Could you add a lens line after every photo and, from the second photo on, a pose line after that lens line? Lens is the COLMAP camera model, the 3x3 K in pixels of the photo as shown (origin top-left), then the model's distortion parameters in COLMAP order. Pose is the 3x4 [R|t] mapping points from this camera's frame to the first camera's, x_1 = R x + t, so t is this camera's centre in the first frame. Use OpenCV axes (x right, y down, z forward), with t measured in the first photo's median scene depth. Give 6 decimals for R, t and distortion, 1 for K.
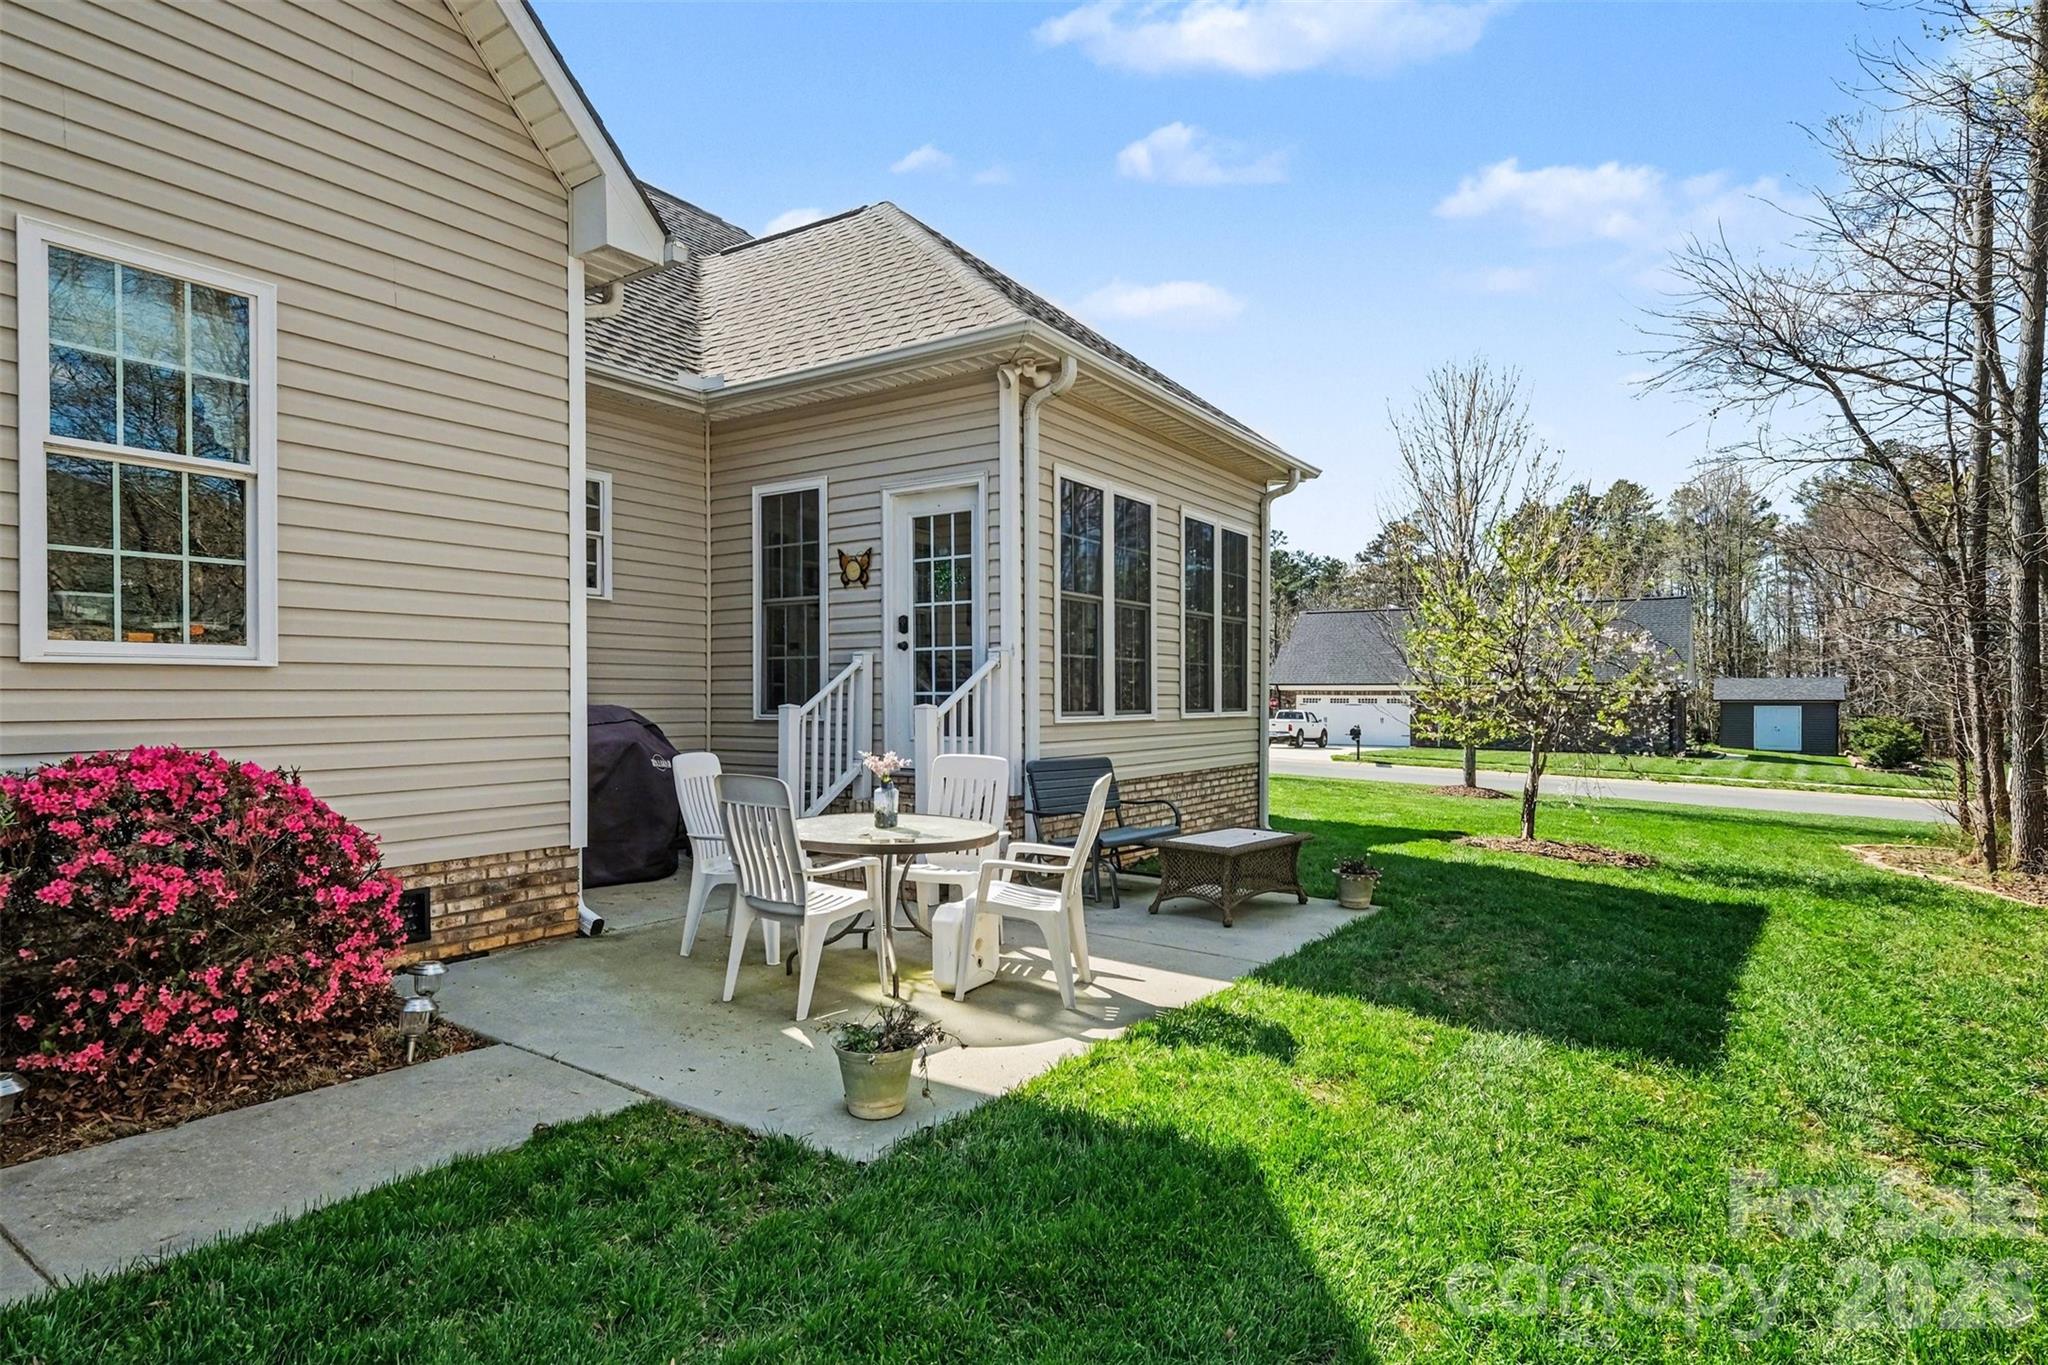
lens RADIAL K [[1013.9, 0, 1029.1], [0, 1013.9, 691.7], [0, 0, 1]] dist [0.005164, 0.000982]
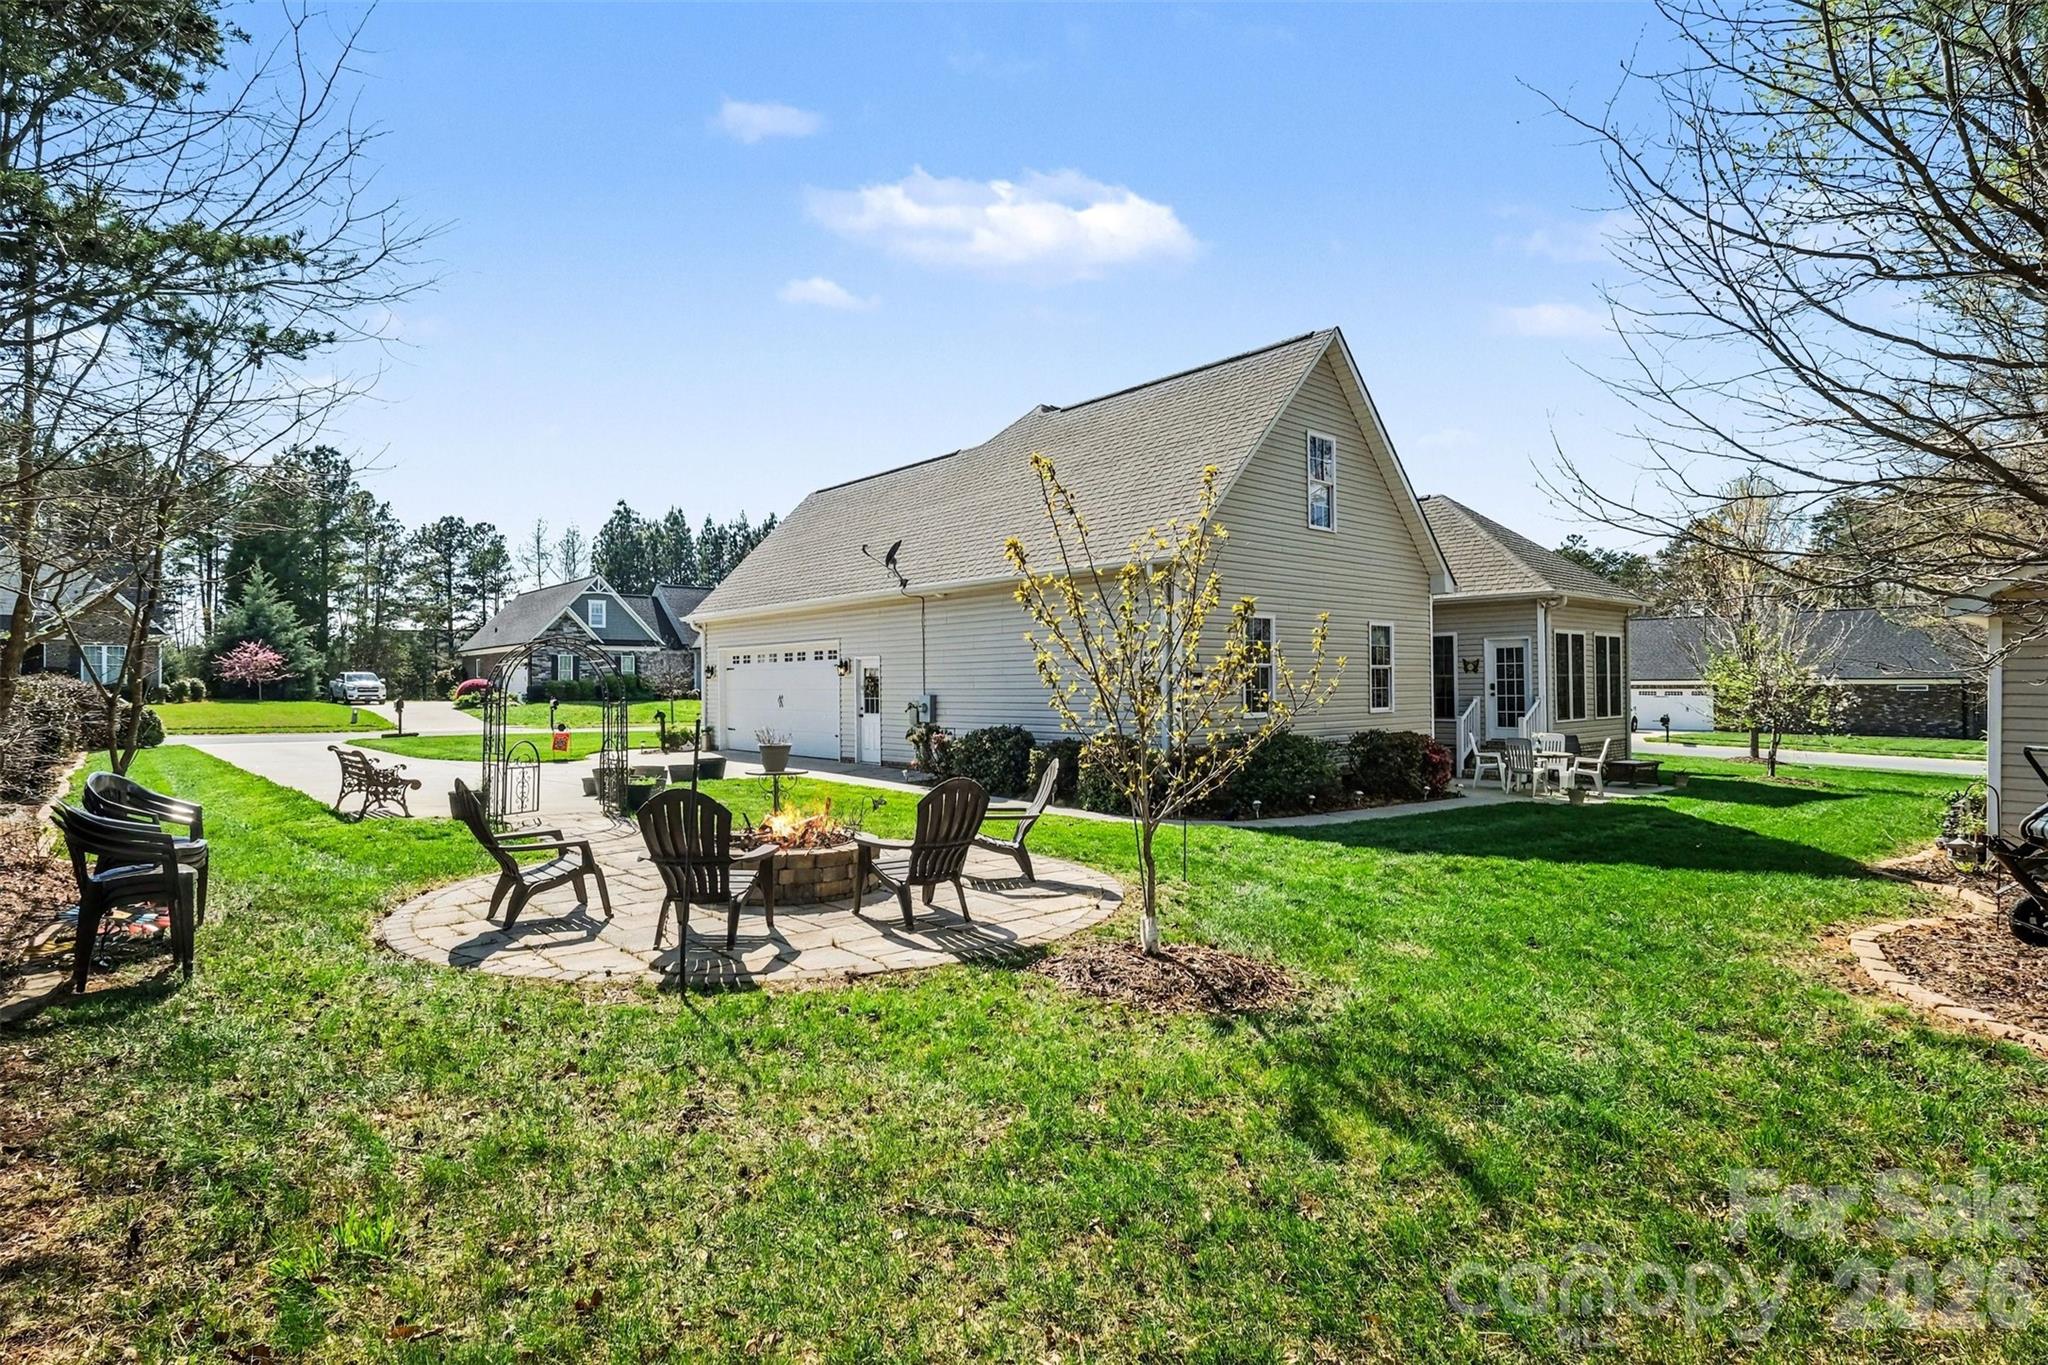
lens RADIAL K [[1013.9, 0, 1015.5], [0, 1013.9, 679.3], [0, 0, 1]] dist [0.005164, 0.000982]
pose [[0.969118, -0.011029, -0.246349, -0.640423], [0.011908, 0.999927, 0.002079, -0.098089], [0.246308, -0.004948, 0.969179, -1.832285]]
